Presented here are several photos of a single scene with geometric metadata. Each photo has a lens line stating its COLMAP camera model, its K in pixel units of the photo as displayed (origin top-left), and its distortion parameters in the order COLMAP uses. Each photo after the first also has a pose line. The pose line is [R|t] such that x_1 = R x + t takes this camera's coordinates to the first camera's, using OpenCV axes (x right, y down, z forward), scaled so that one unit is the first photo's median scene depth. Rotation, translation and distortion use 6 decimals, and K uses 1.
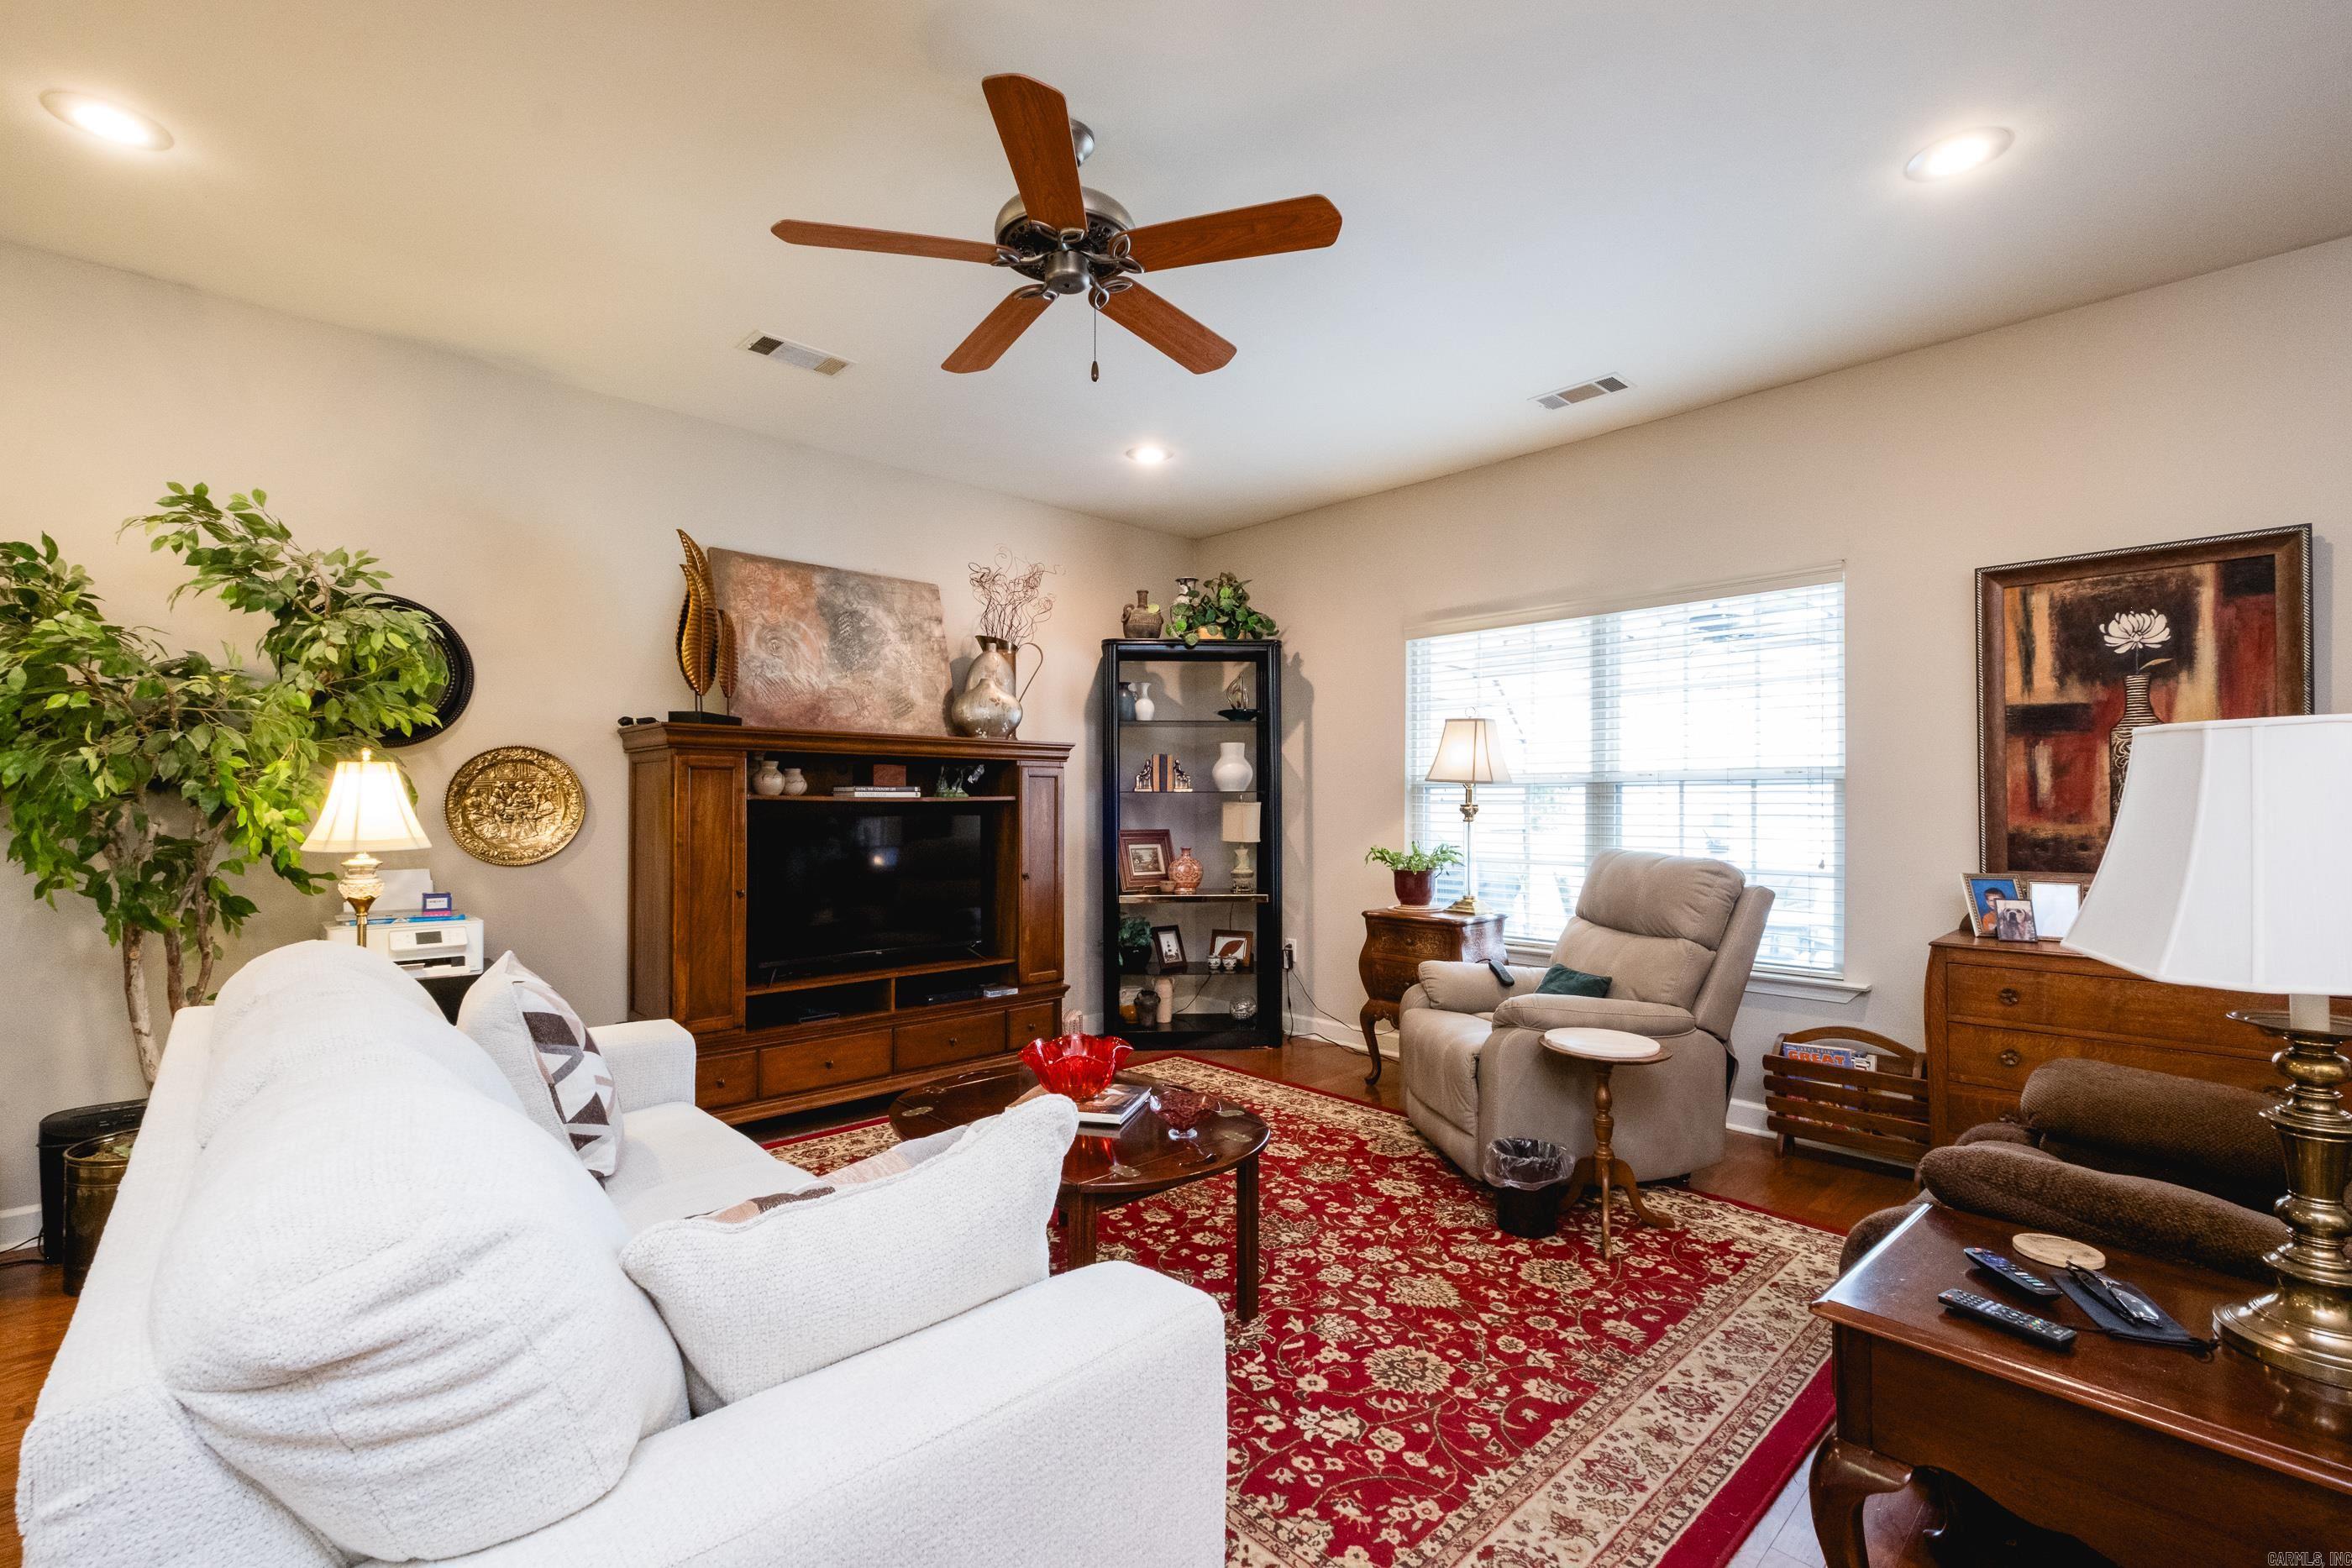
lens RADIAL K [[1039.1, 0, 1207.6], [0, 1039.1, 796.7], [0, 0, 1]] dist [0.001805, -0.007209]
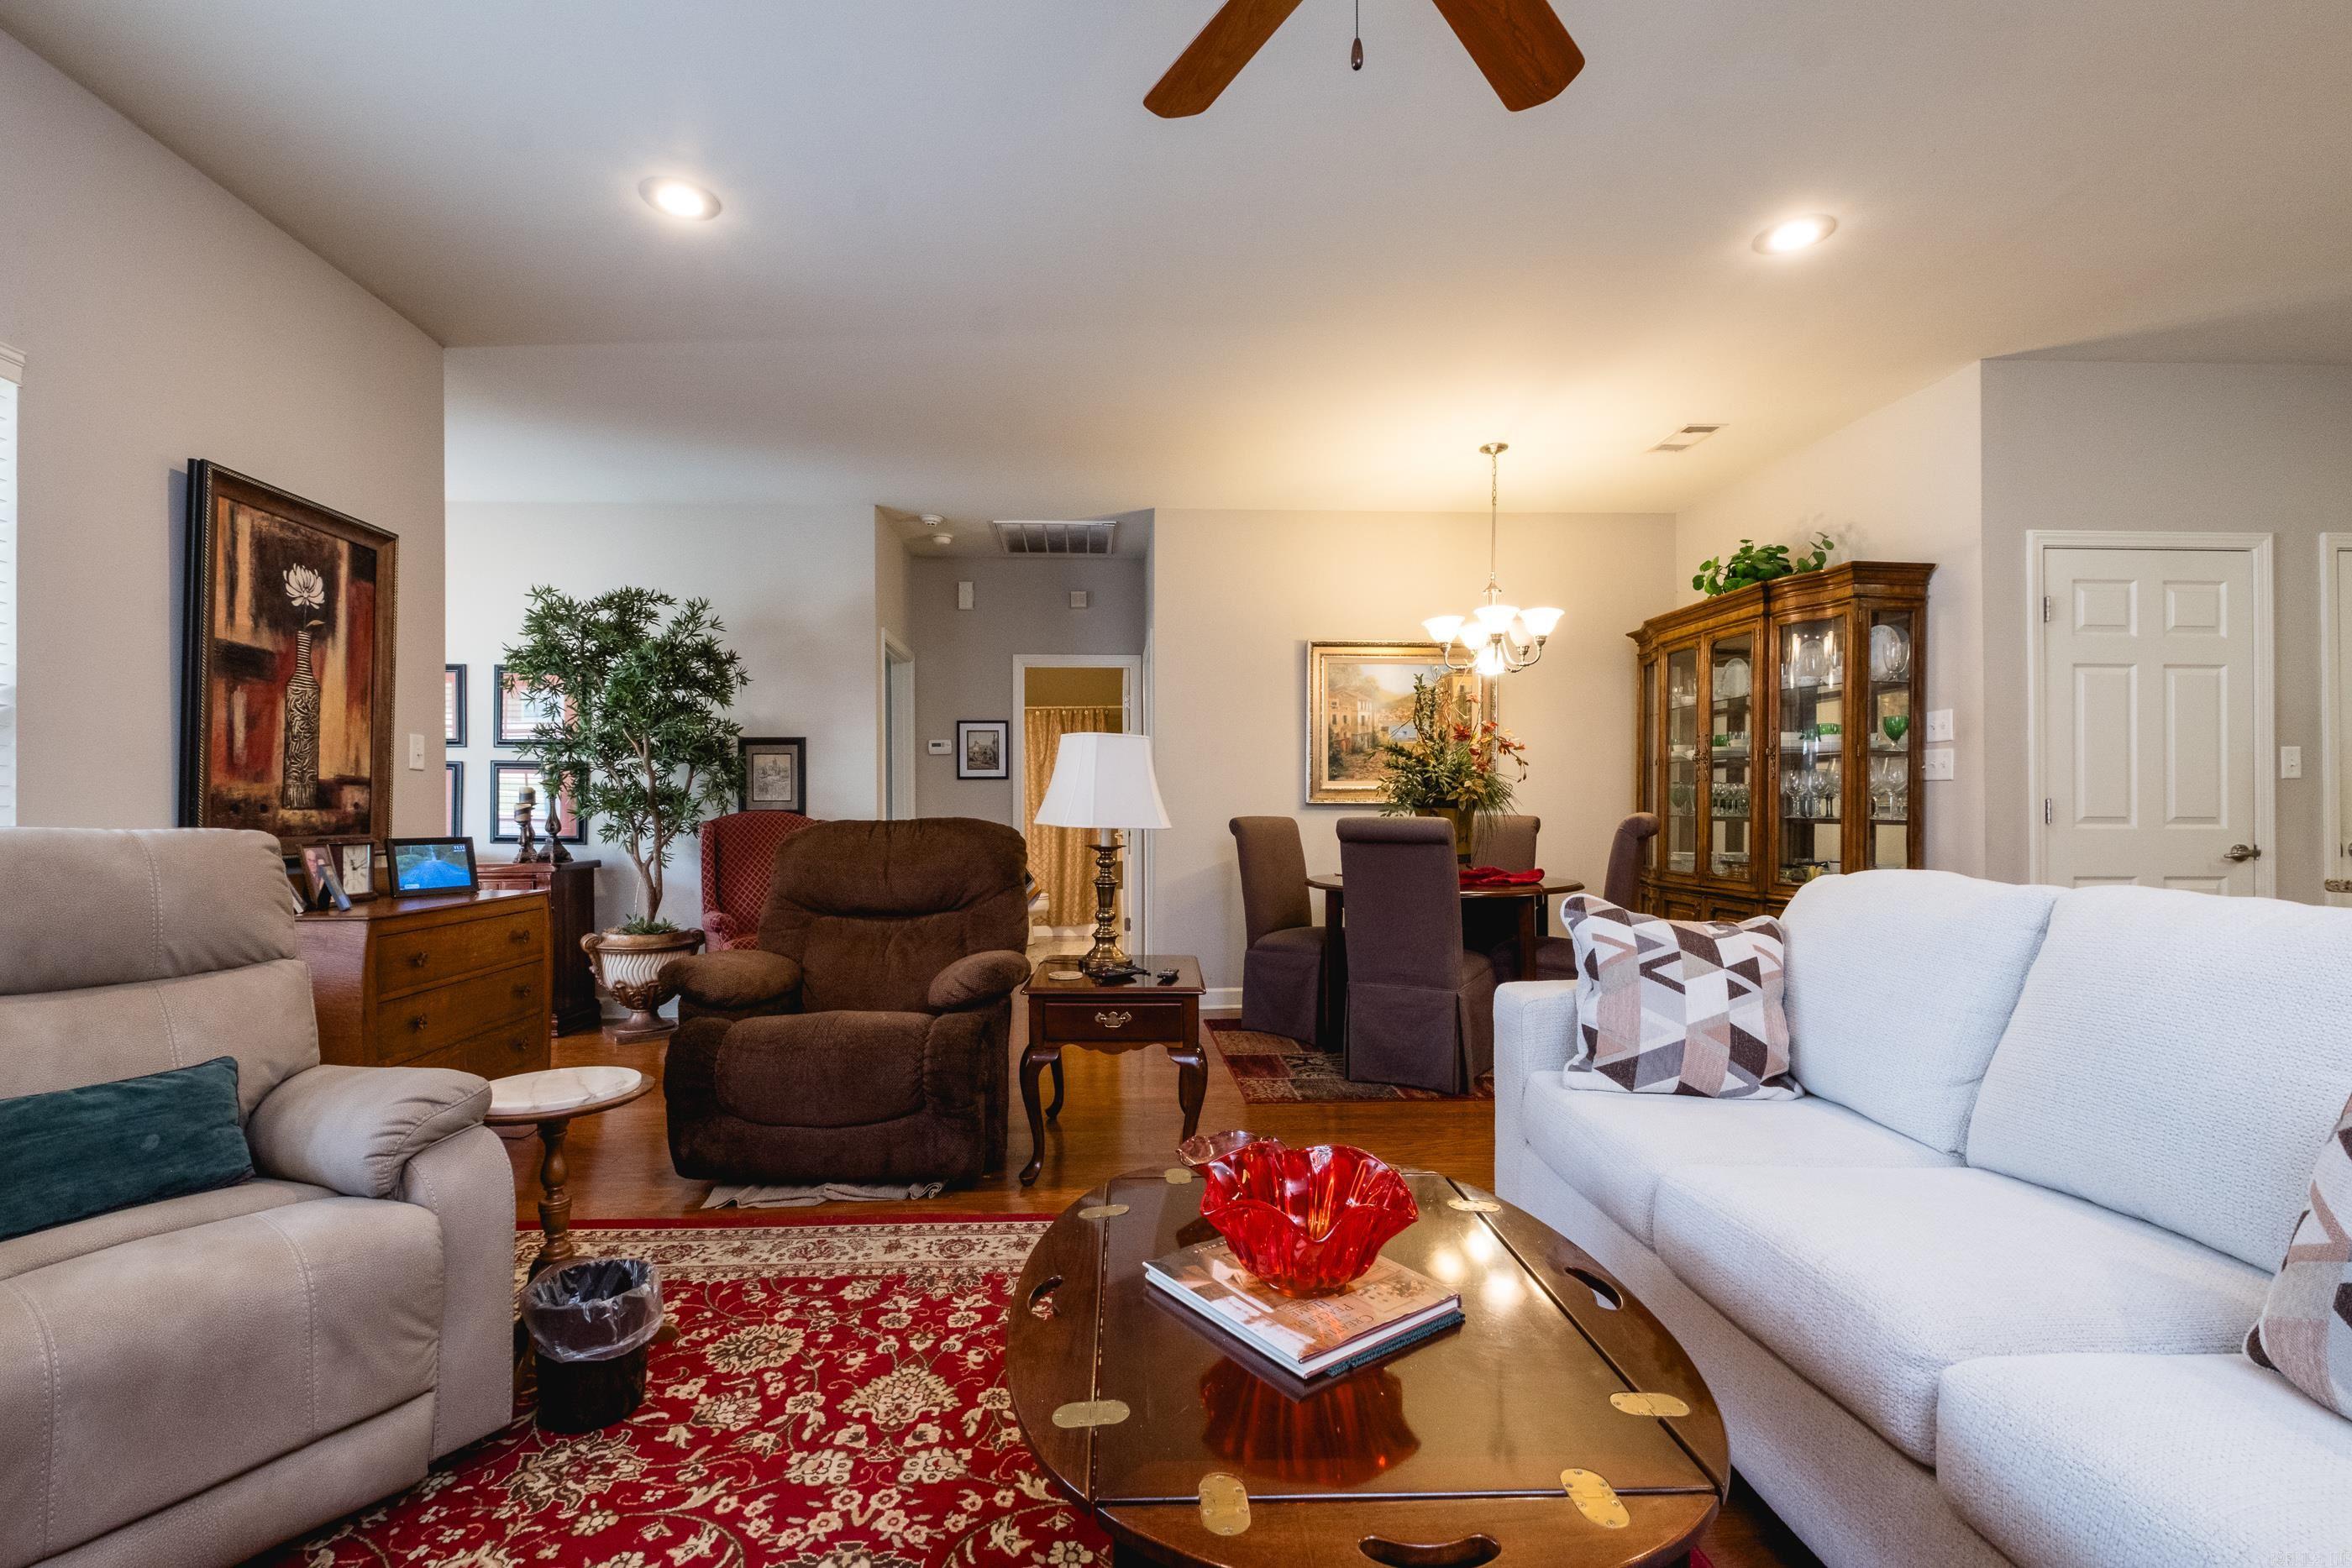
lens RADIAL K [[1010.9, 0, 1131.8], [0, 1010.9, 809.8], [0, 0, 1]] dist [0.001963, -0.000715]
pose [[-0.733390, 0.003395, 0.679799, -0.317758], [-0.000840, 0.999982, -0.005900, 0.054486], [-0.679807, -0.004898, -0.733375, 1.136529]]
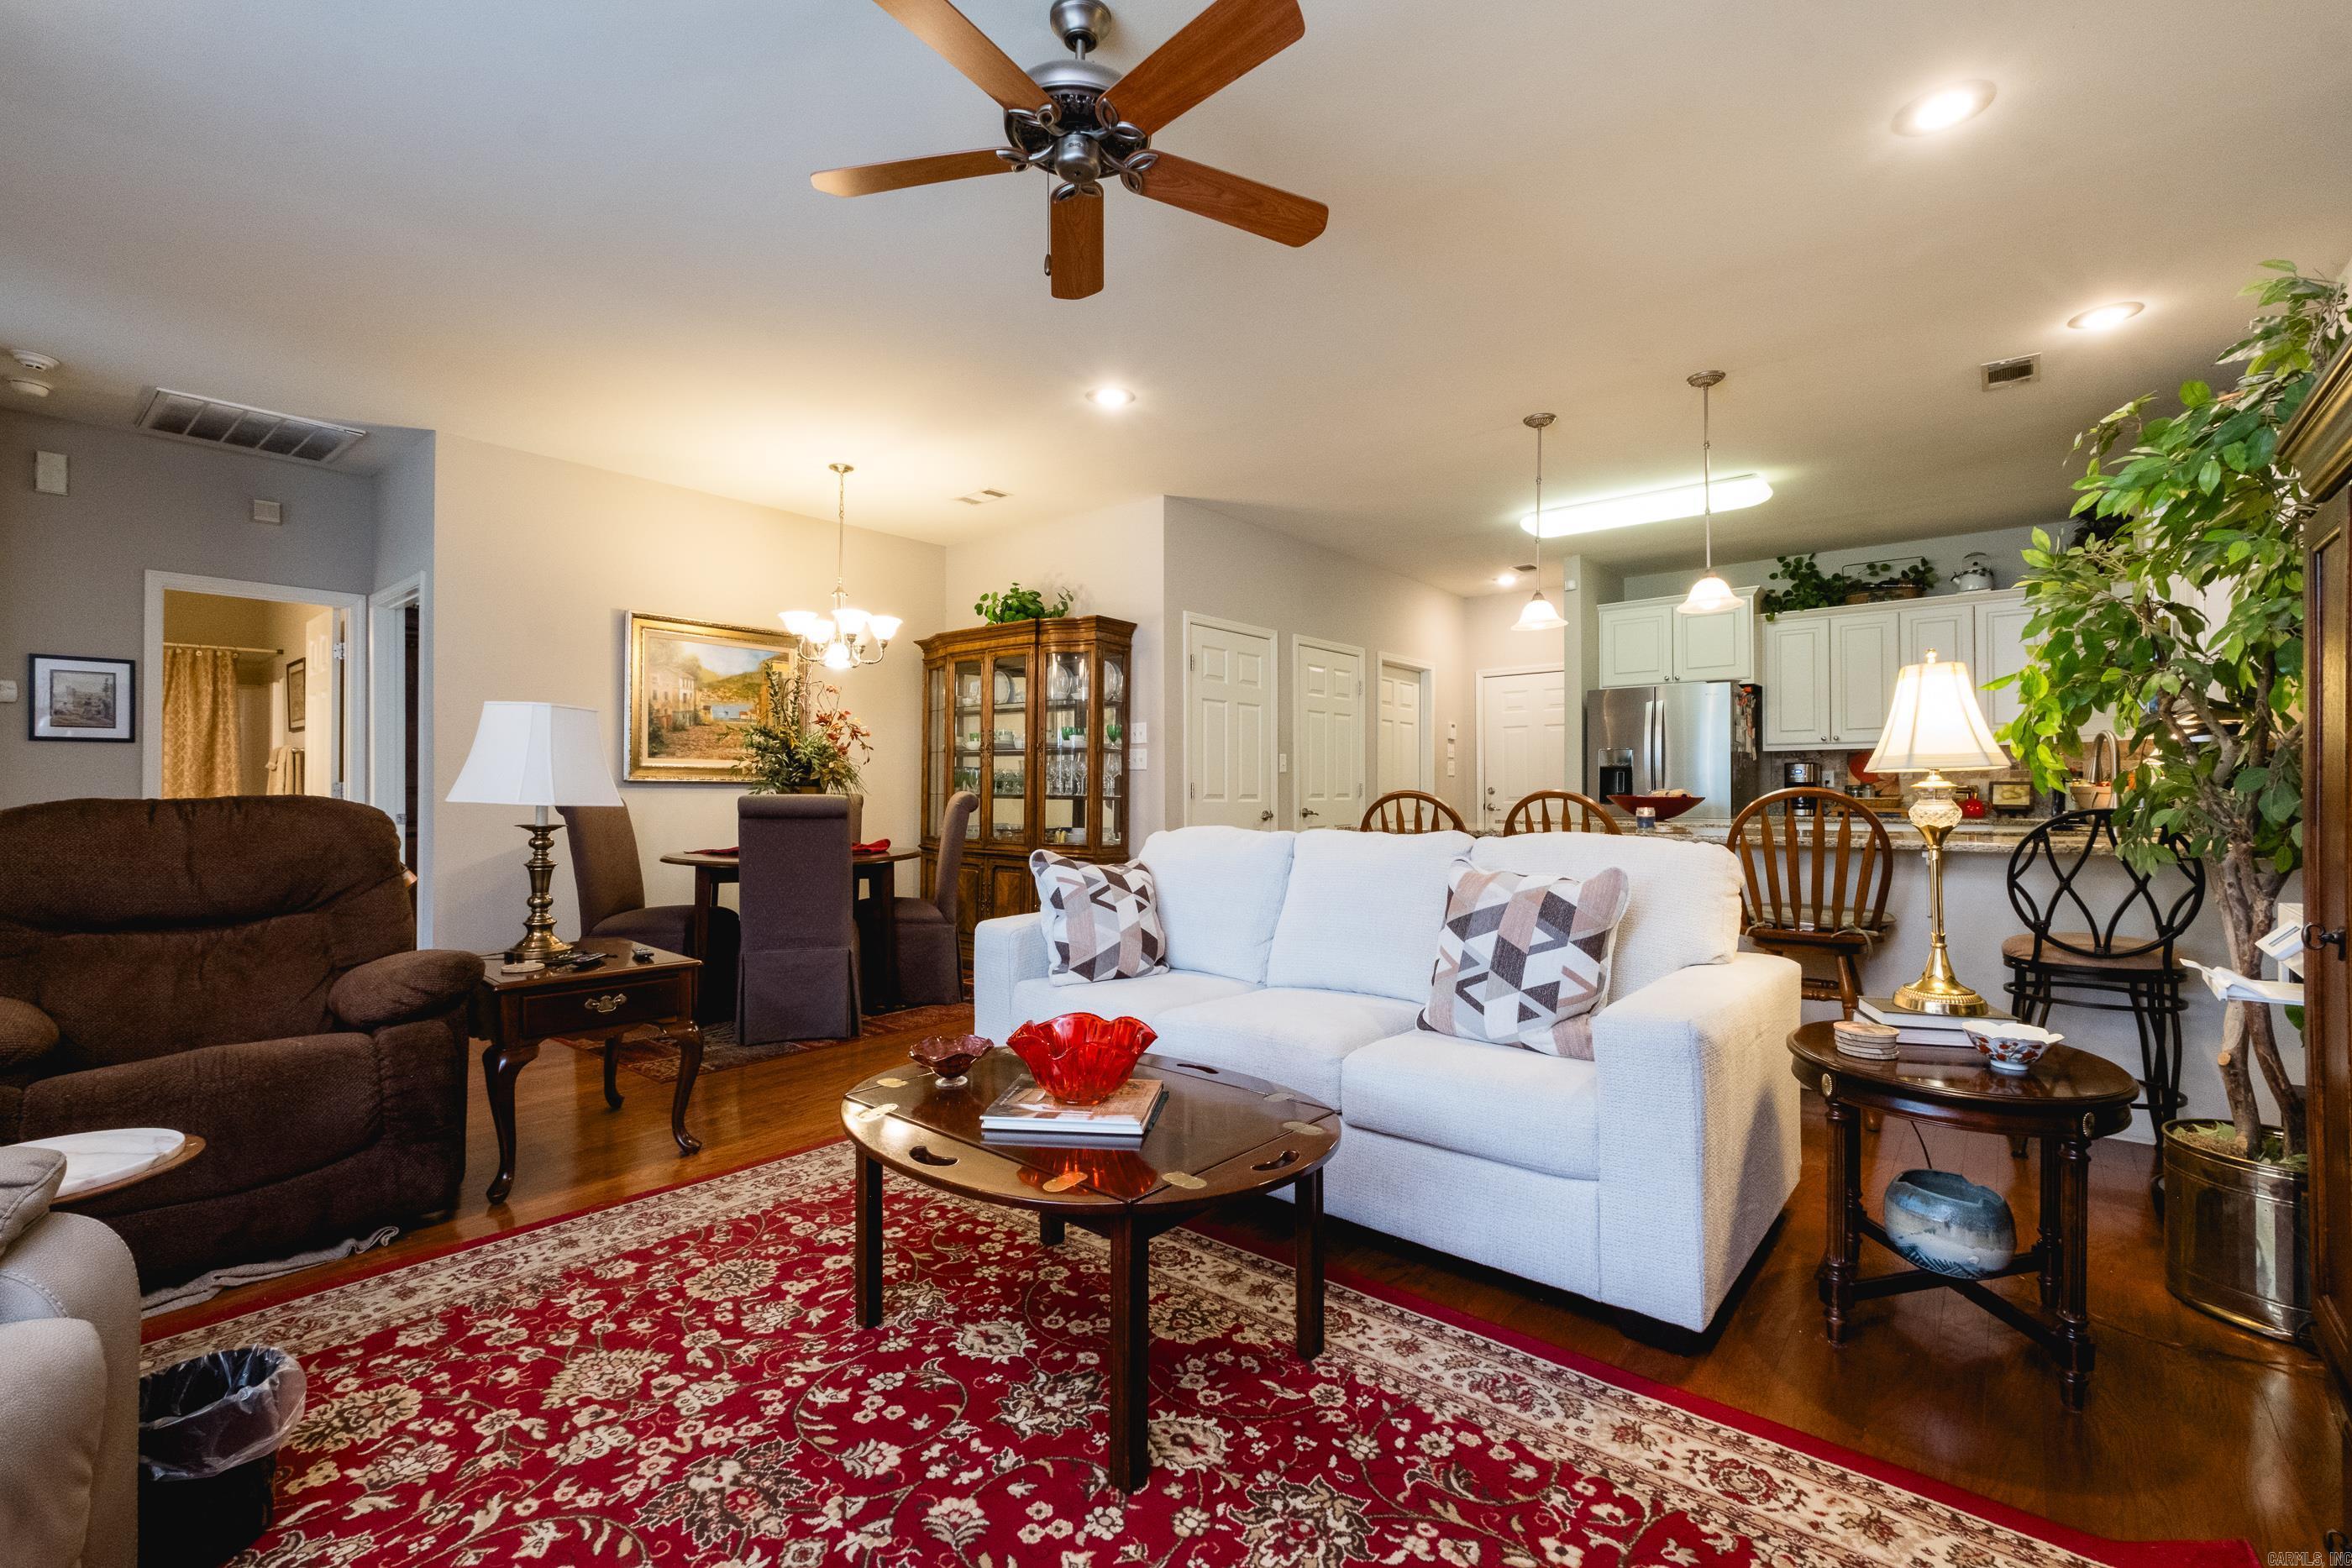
lens RADIAL K [[1017.2, 0, 1166.4], [0, 1017.2, 783.1], [0, 0, 1]] dist [0.001964, -0.005603]
pose [[-0.996823, -0.001228, -0.079641, -0.102887], [-0.000273, 0.999928, -0.012002, 0.056334], [0.079650, -0.011942, -0.996751, 1.403280]]
